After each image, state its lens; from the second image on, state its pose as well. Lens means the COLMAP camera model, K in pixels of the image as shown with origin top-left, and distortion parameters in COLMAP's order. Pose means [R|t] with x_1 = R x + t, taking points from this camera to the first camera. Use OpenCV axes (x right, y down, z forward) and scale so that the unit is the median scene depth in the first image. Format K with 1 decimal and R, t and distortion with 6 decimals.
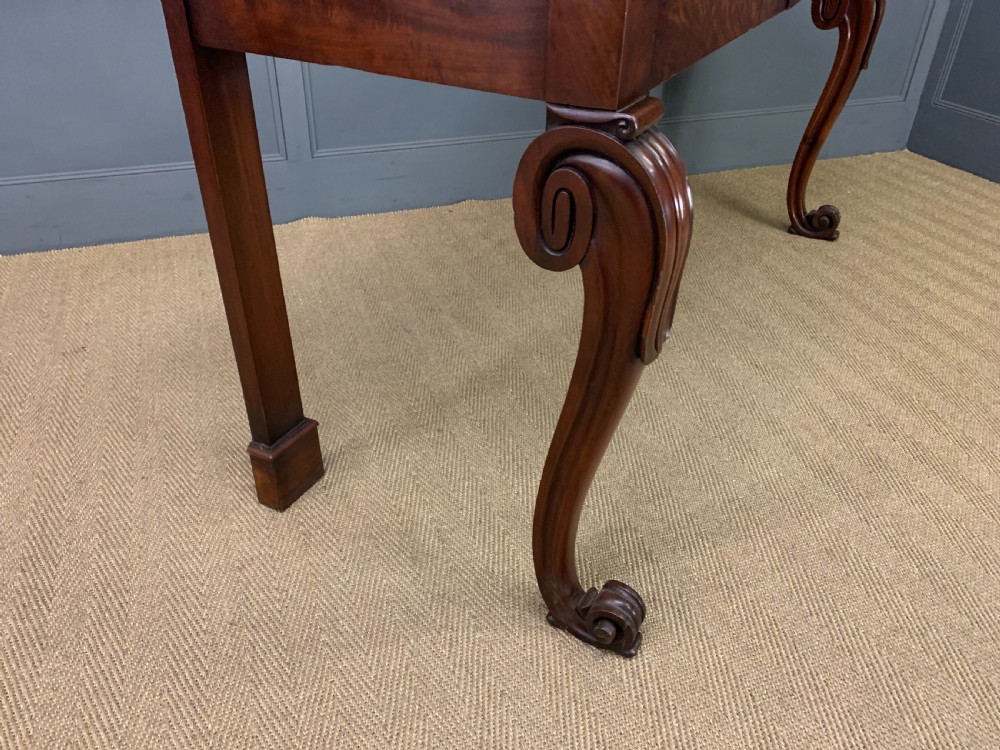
lens RADIAL K [[766.1, 0, 488.4], [0, 766.1, 371.0], [0, 0, 1]] dist [0.034477, -0.031119]
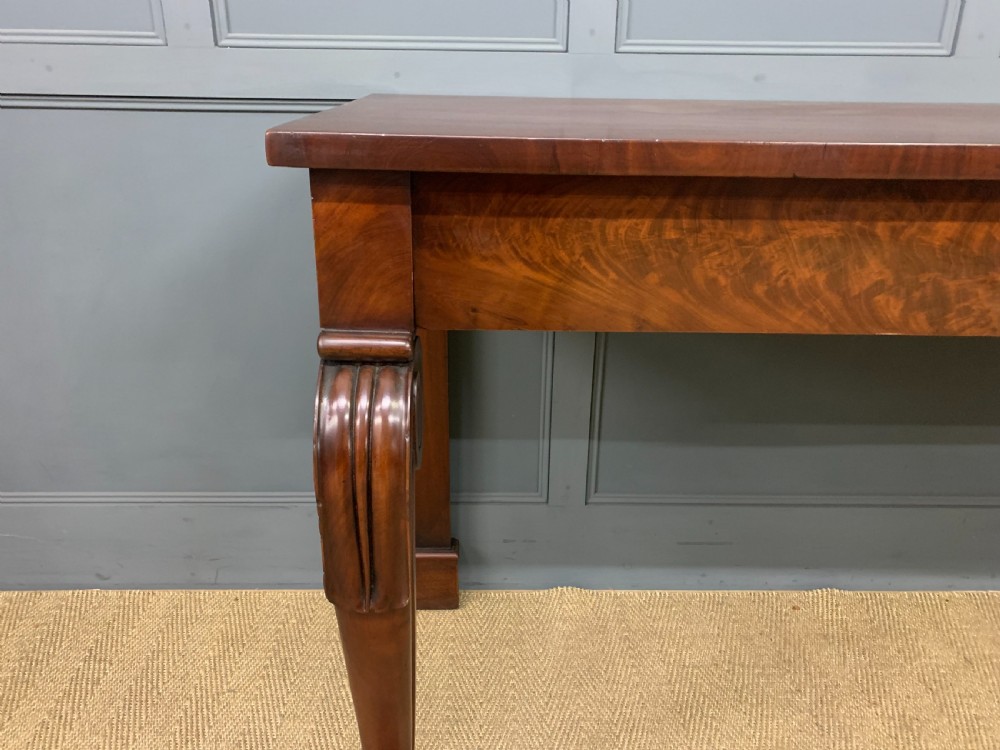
lens RADIAL K [[766.1, 0, 494.5], [0, 766.1, 366.7], [0, 0, 1]] dist [0.034477, -0.031119]
pose [[0.941148, 0.118733, -0.316455, -0.170936], [-0.182301, 0.966728, -0.179456, -0.397576], [0.284618, 0.226584, 0.931478, 0.545260]]
